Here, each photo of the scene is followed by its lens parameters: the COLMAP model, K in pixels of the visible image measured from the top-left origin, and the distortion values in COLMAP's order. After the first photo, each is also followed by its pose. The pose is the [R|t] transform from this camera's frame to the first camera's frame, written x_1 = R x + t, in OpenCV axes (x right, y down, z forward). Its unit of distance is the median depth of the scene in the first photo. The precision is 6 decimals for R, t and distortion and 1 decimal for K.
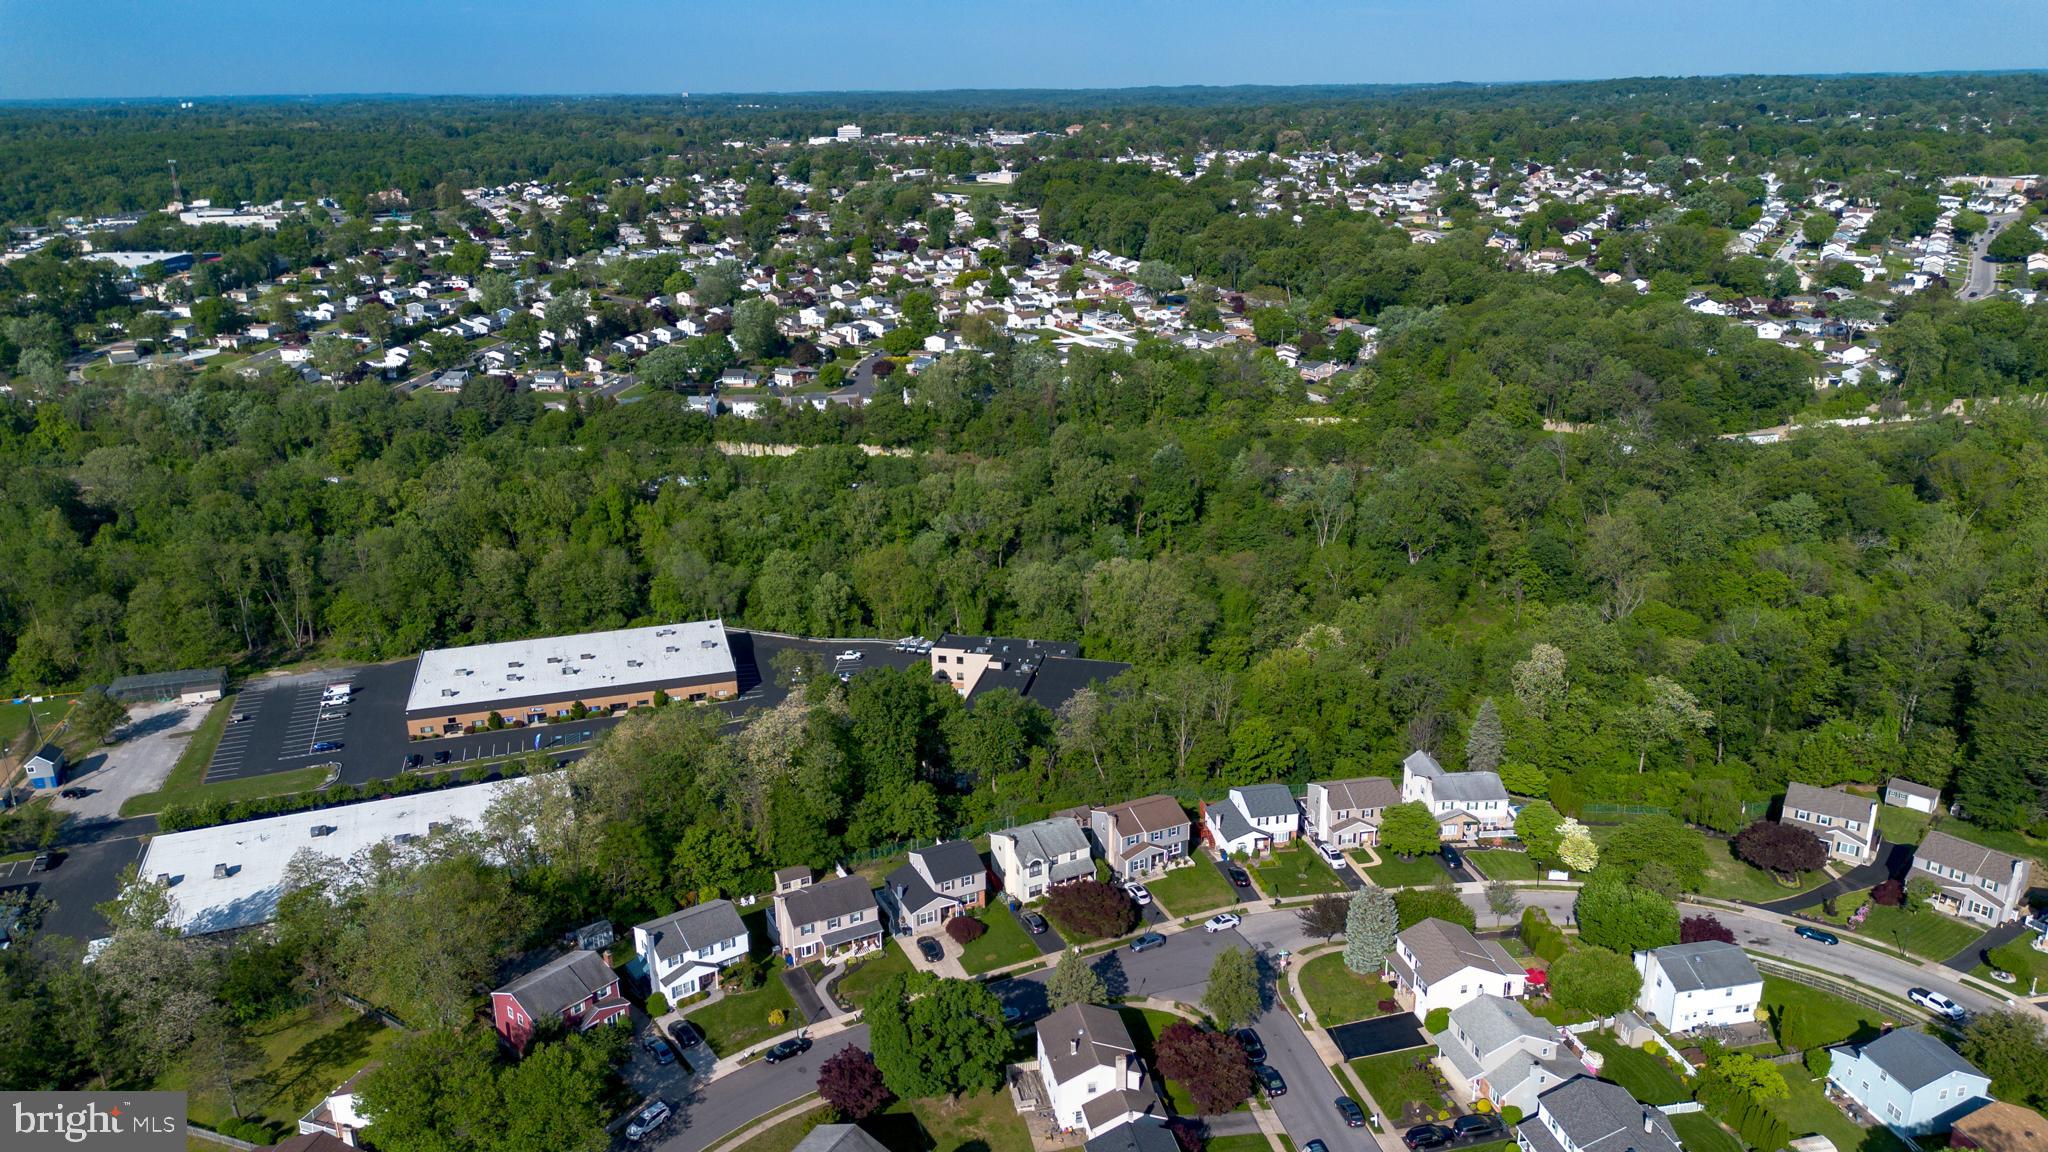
lens RADIAL K [[1465.0, 0, 1028.9], [0, 1465.0, 491.7], [0, 0, 1]] dist [0.002825, 0.043099]
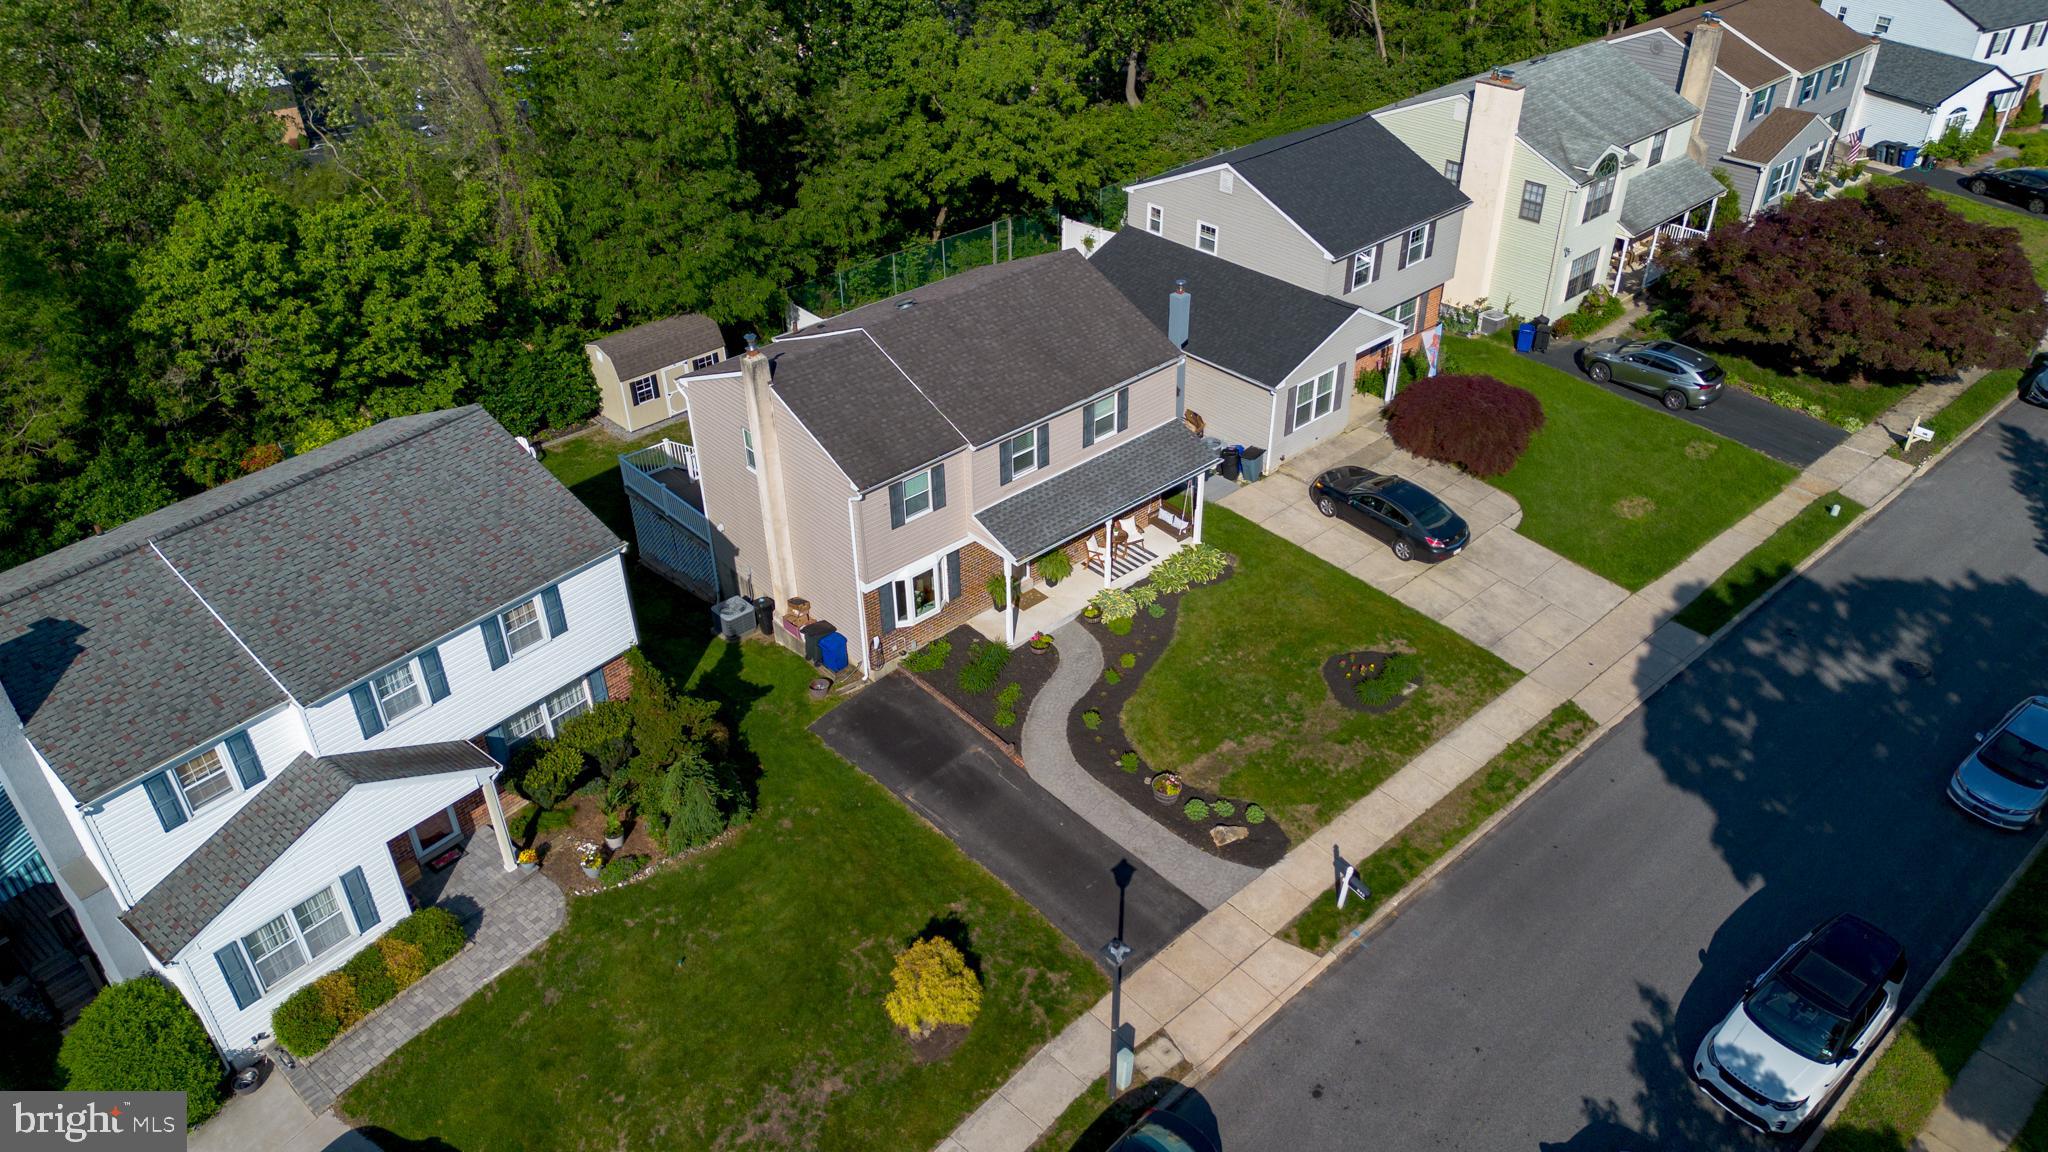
lens RADIAL K [[1445.0, 0, 1024.0], [0, 1445.0, 576.0], [0, 0, 1]] dist [0.003887, 0.043072]
pose [[0.962909, -0.146410, 0.226652, -0.182473], [0.067692, 0.944200, 0.322341, 0.246905], [-0.261199, -0.295042, 0.919089, 0.813394]]
